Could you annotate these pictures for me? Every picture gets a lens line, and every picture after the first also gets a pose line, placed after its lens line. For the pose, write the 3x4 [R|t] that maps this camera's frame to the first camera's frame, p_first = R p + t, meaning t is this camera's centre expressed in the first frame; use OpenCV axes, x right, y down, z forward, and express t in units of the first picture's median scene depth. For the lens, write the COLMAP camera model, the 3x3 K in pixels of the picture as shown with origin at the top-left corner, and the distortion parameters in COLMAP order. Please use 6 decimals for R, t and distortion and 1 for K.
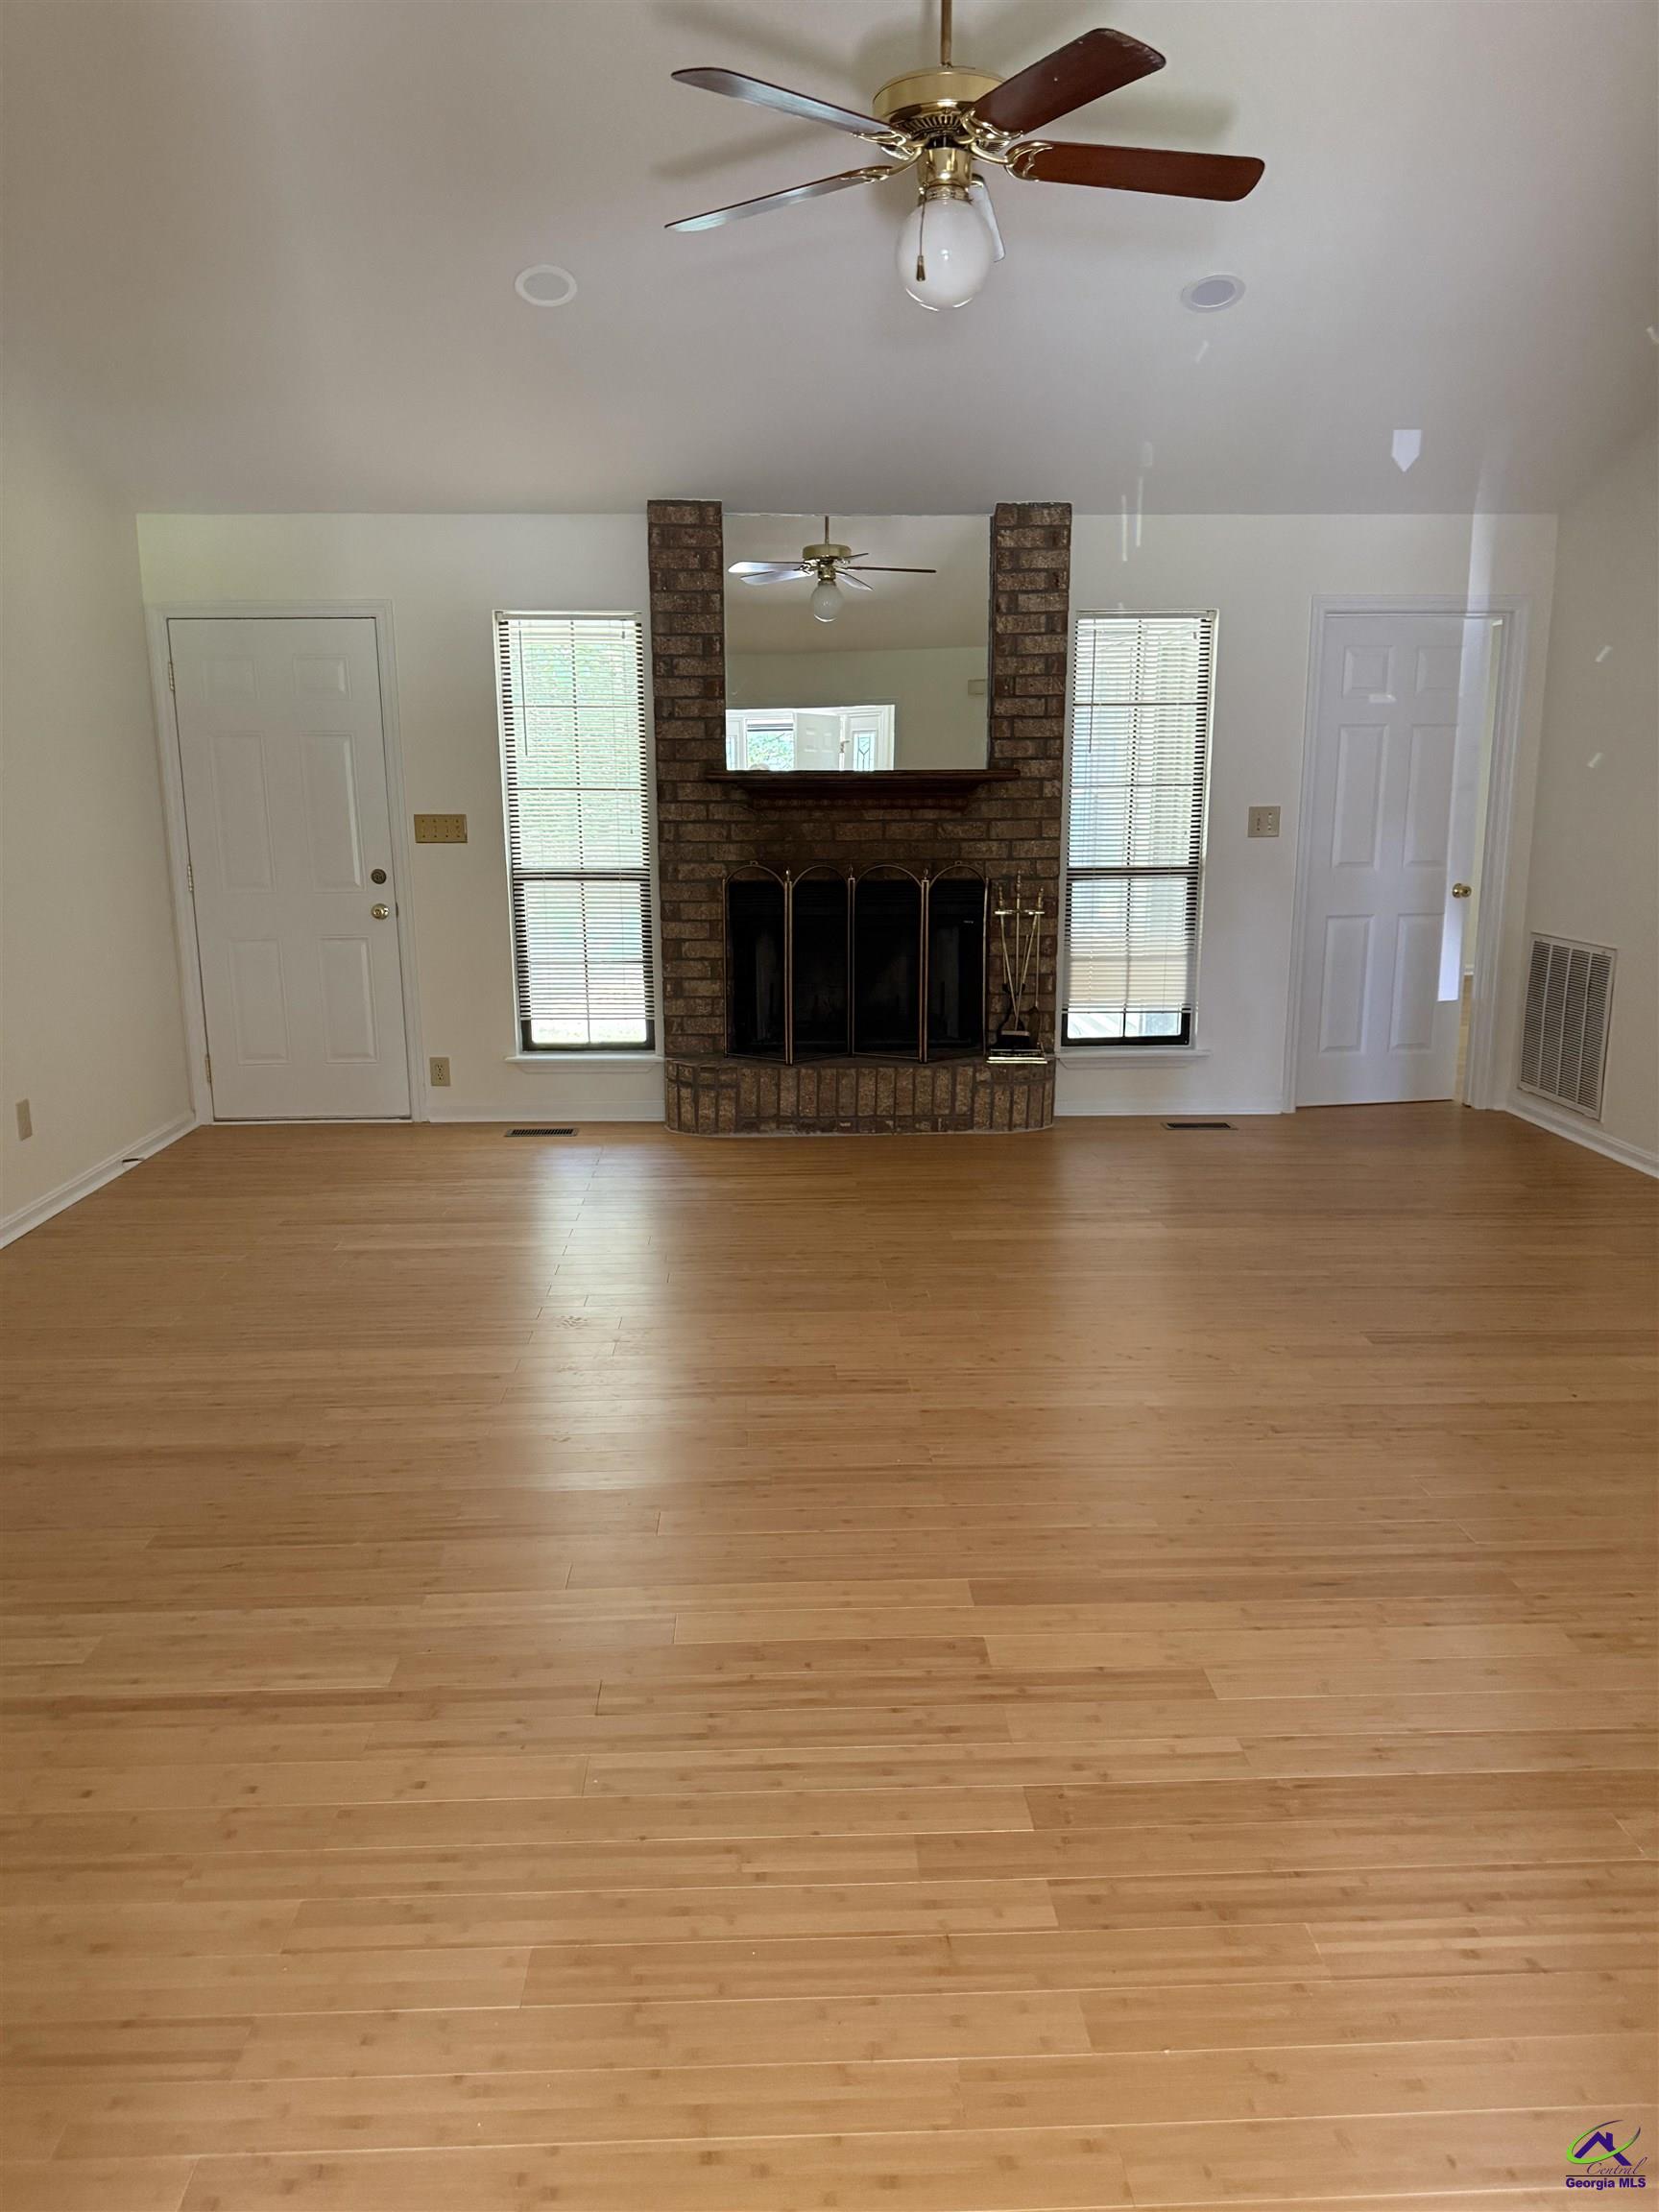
lens RADIAL K [[1548.0, 0, 820.1], [0, 1548.0, 1106.4], [0, 0, 1]] dist [0.084317, -0.121200]
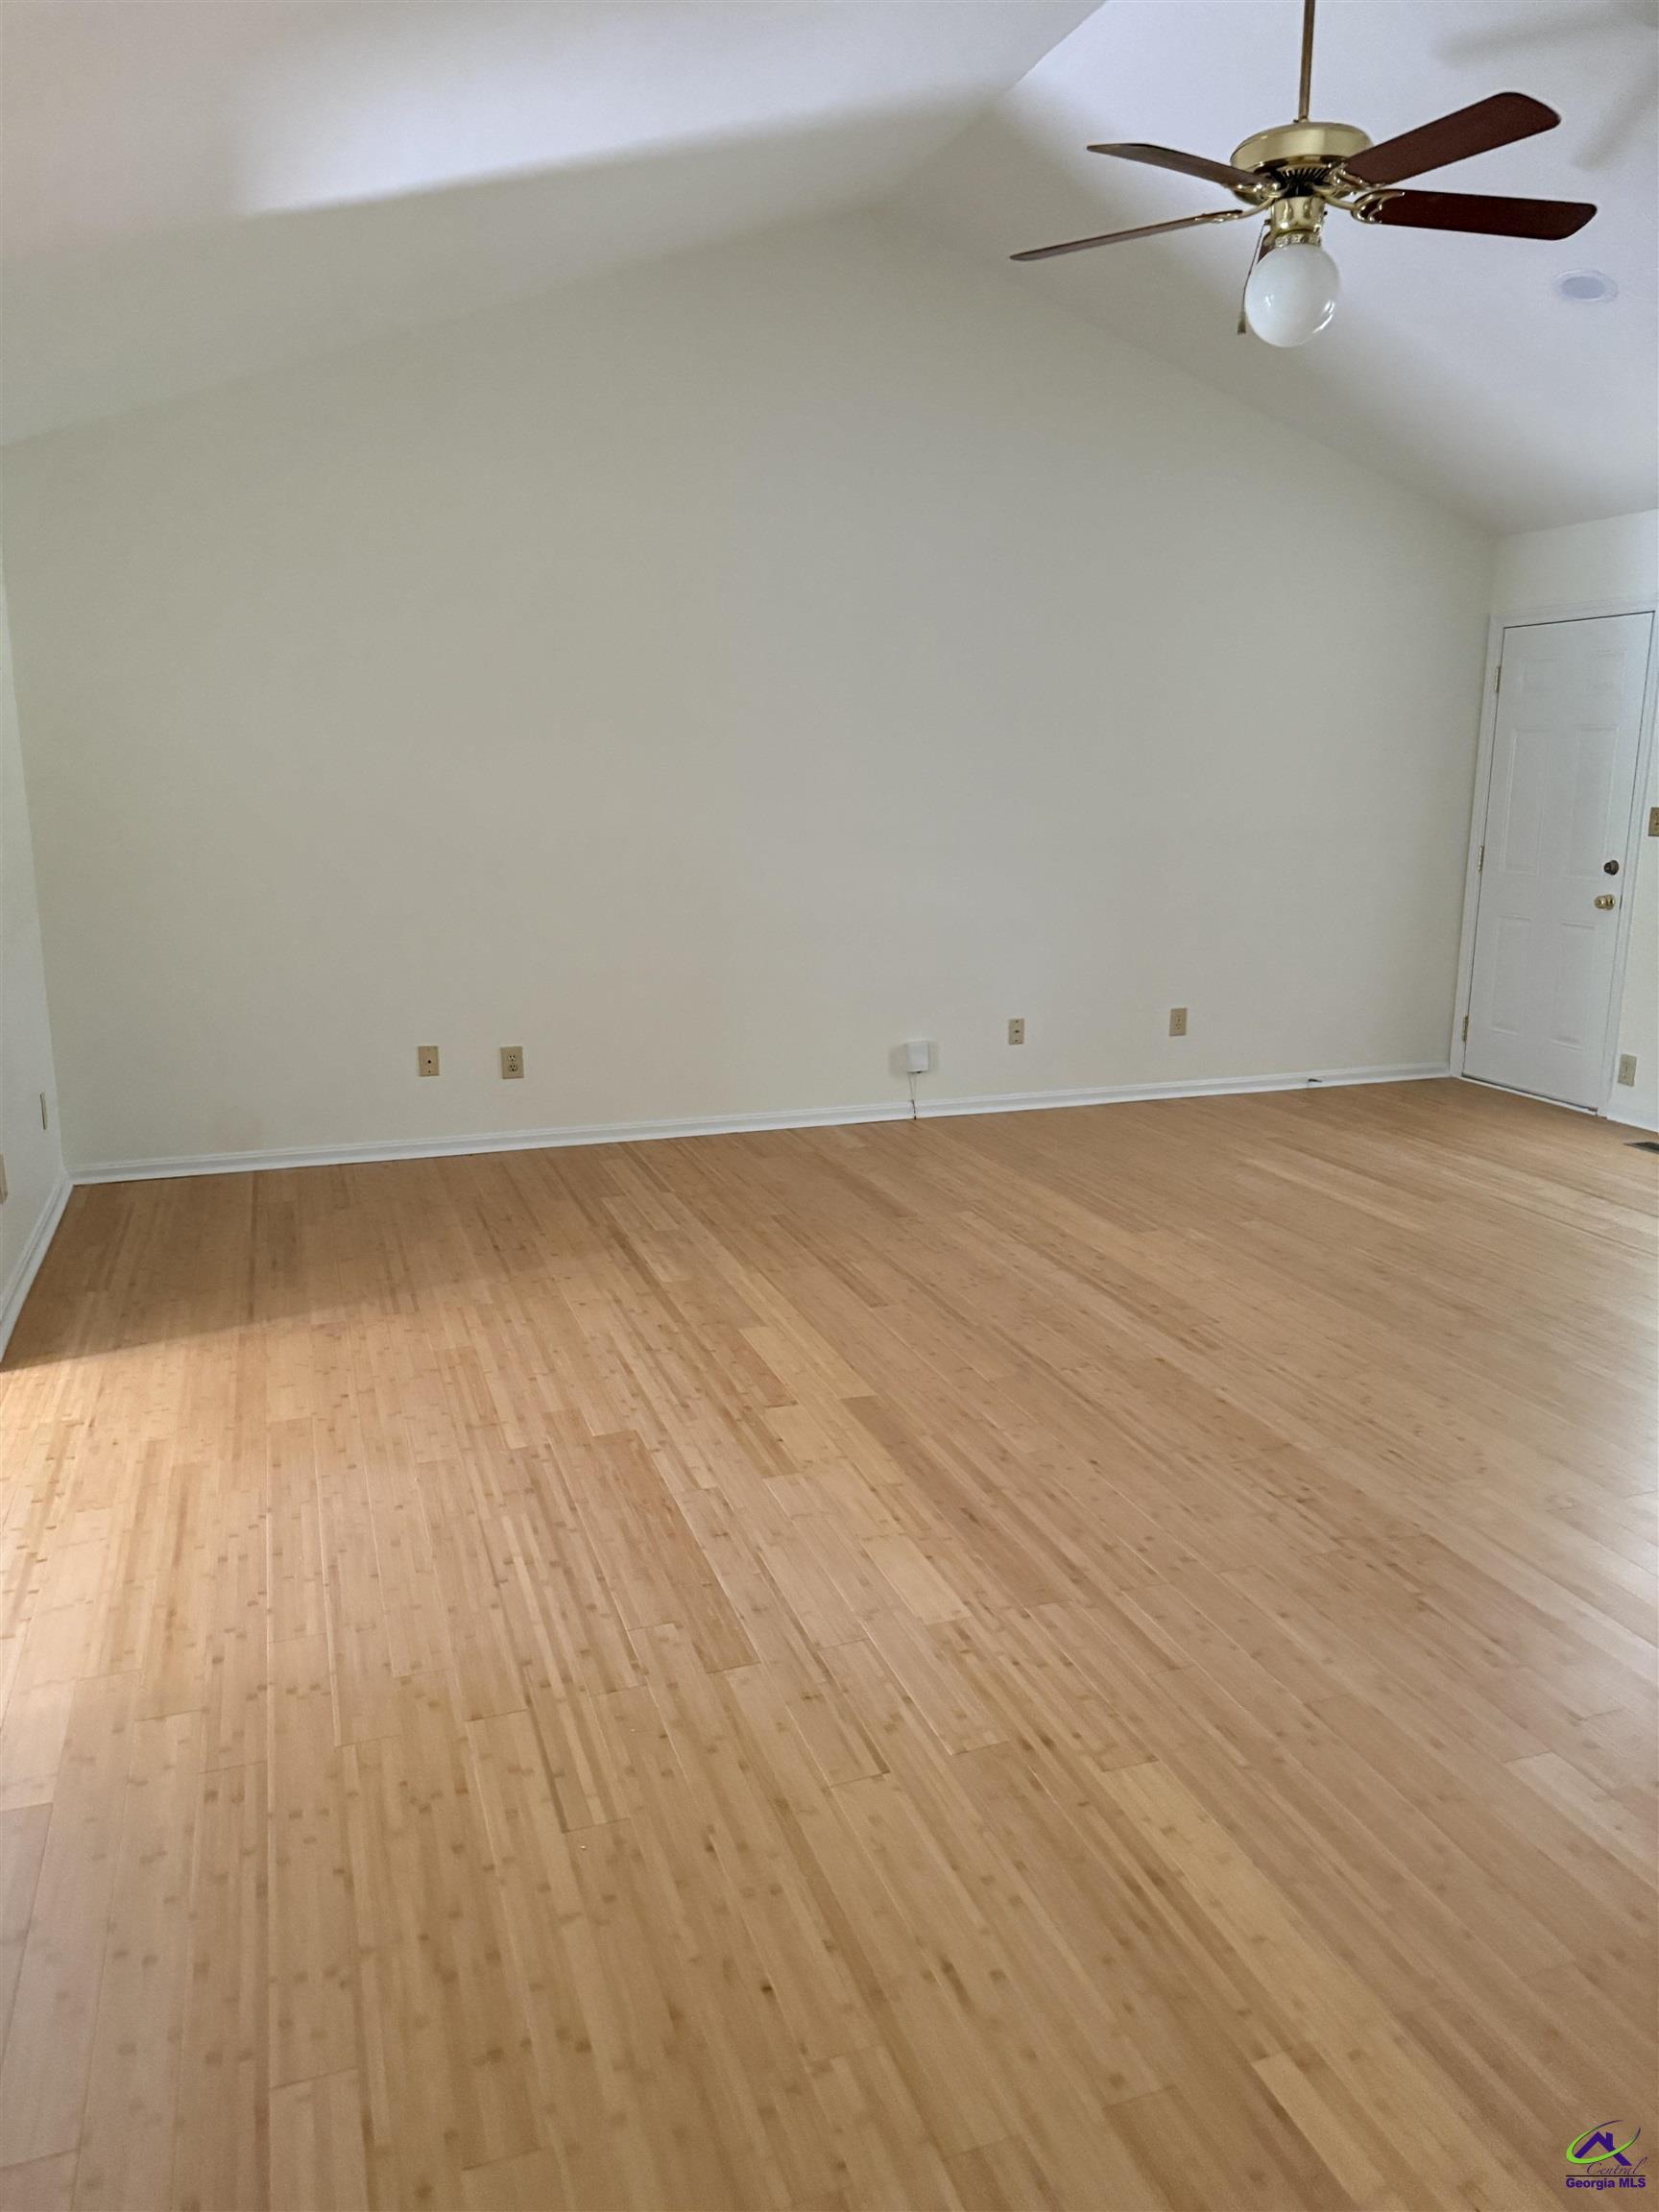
lens RADIAL K [[1548.0, 0, 820.1], [0, 1548.0, 1106.4], [0, 0, 1]] dist [0.084317, -0.121200]
pose [[0.299788, 0.213325, -0.929849, 1.388419], [-0.200960, 0.966930, 0.157041, -0.142205], [0.932600, 0.139784, 0.332744, 0.542890]]
